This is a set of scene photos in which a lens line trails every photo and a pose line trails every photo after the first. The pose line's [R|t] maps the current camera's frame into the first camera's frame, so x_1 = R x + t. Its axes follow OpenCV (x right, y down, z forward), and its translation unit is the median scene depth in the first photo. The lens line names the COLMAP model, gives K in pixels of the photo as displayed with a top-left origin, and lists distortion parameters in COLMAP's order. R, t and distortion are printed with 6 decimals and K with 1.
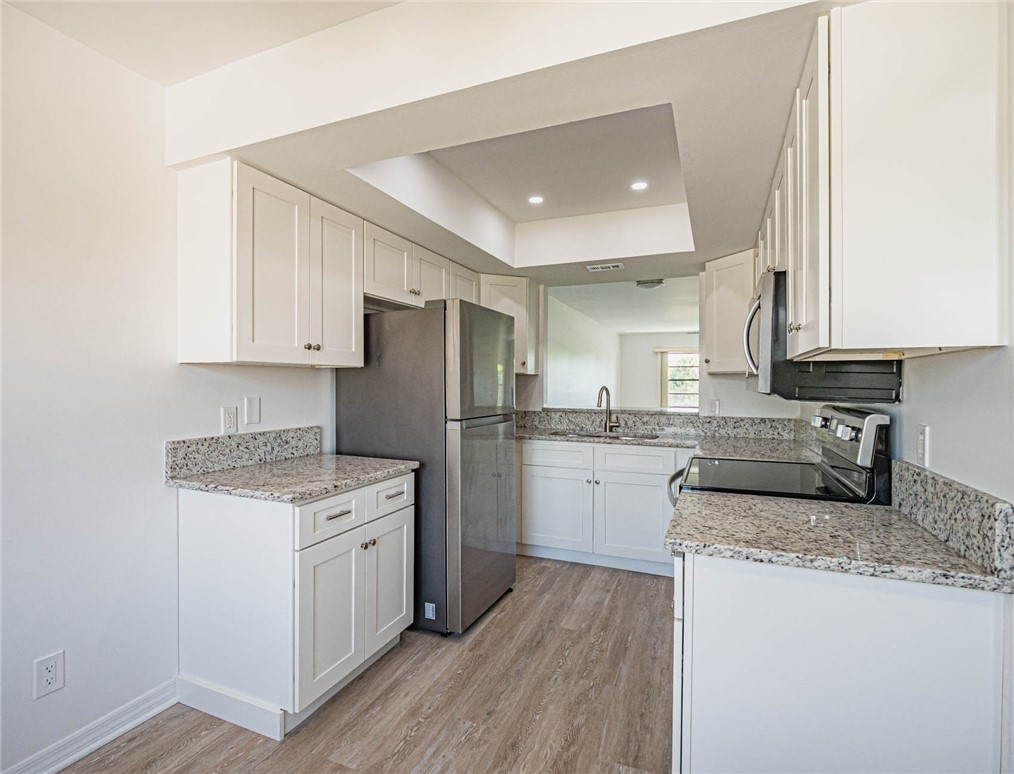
lens RADIAL K [[502.3, 0, 491.0], [0, 502.3, 387.6], [0, 0, 1]] dist [-0.011732, -0.000716]
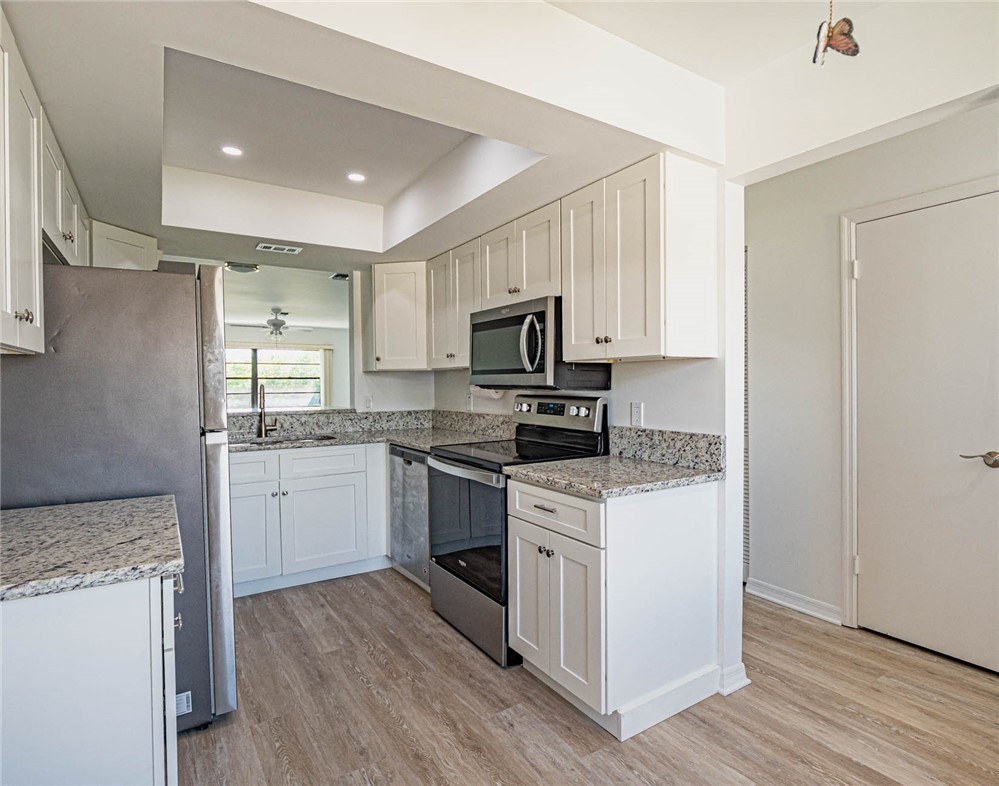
lens RADIAL K [[544.4, 0, 514.3], [0, 544.4, 392.4], [0, 0, 1]] dist [0.002962, -0.015926]
pose [[0.544238, -0.024169, 0.838582, -0.564599], [0.016189, 0.999701, 0.018306, 0.000861], [-0.838774, 0.003613, 0.544467, 0.217622]]
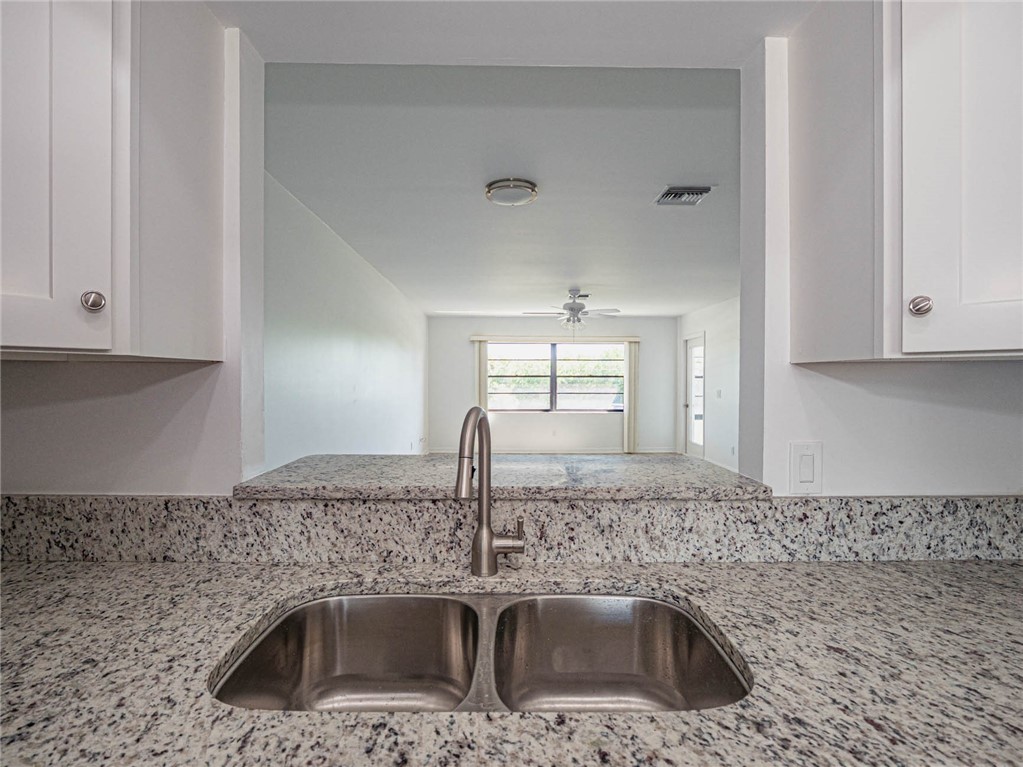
lens RADIAL K [[503.3, 0, 511.5], [0, 503.3, 383.5], [0, 0, 1]] dist [-0.013005, 0.001558]
pose [[0.903692, -0.006367, 0.428137, 0.230926], [0.006085, 0.999979, 0.002028, -0.027460], [-0.428141, 0.000773, 0.903712, 1.323686]]
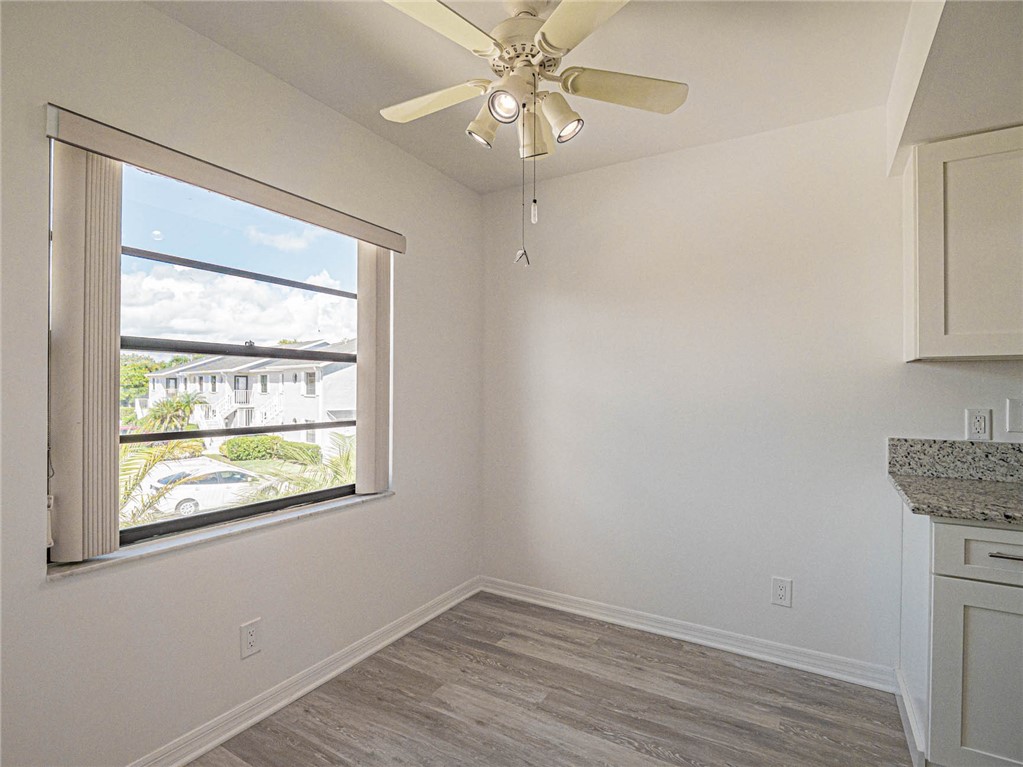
lens RADIAL K [[503.3, 0, 511.5], [0, 503.3, 383.5], [0, 0, 1]] dist [-0.013005, 0.001558]
pose [[-0.118018, -0.010922, -0.992951, 0.432659], [-0.012711, 0.999874, -0.009487, 0.011973], [0.992930, 0.011502, -0.118142, 0.292275]]
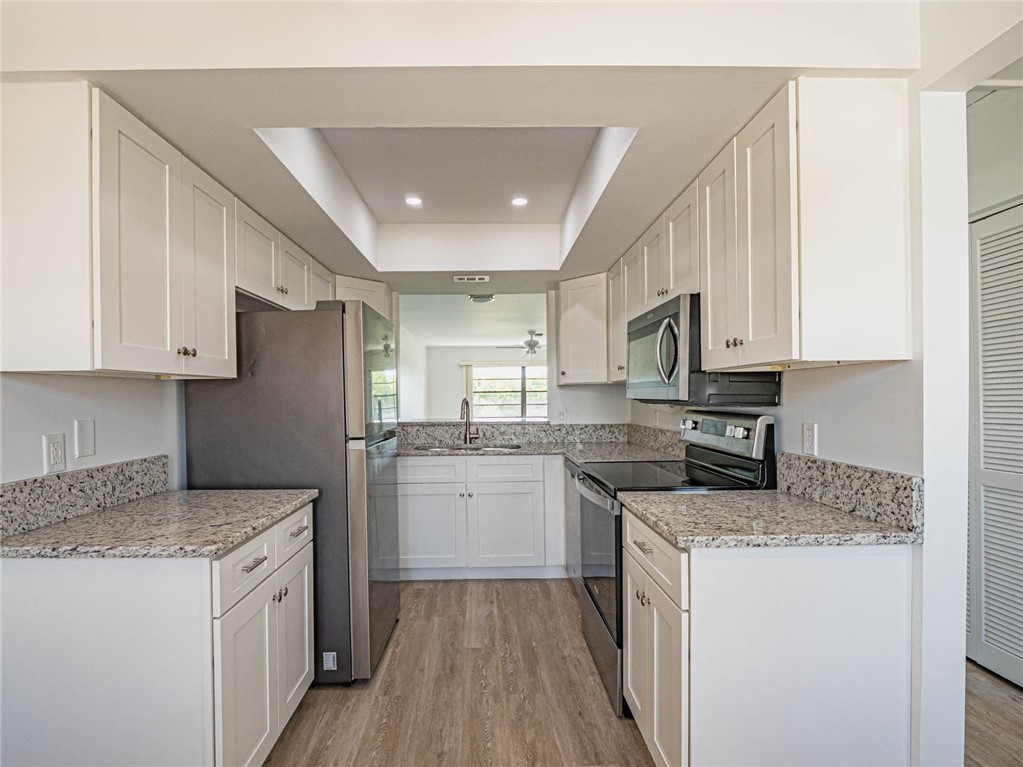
lens RADIAL K [[510.7, 0, 489.5], [0, 510.7, 401.7], [0, 0, 1]] dist [-0.001365, -0.013195]
pose [[0.911946, -0.018975, 0.409872, -0.252365], [0.018729, 0.999814, 0.004615, 0.000395], [-0.409883, 0.003468, 0.912131, 0.096424]]
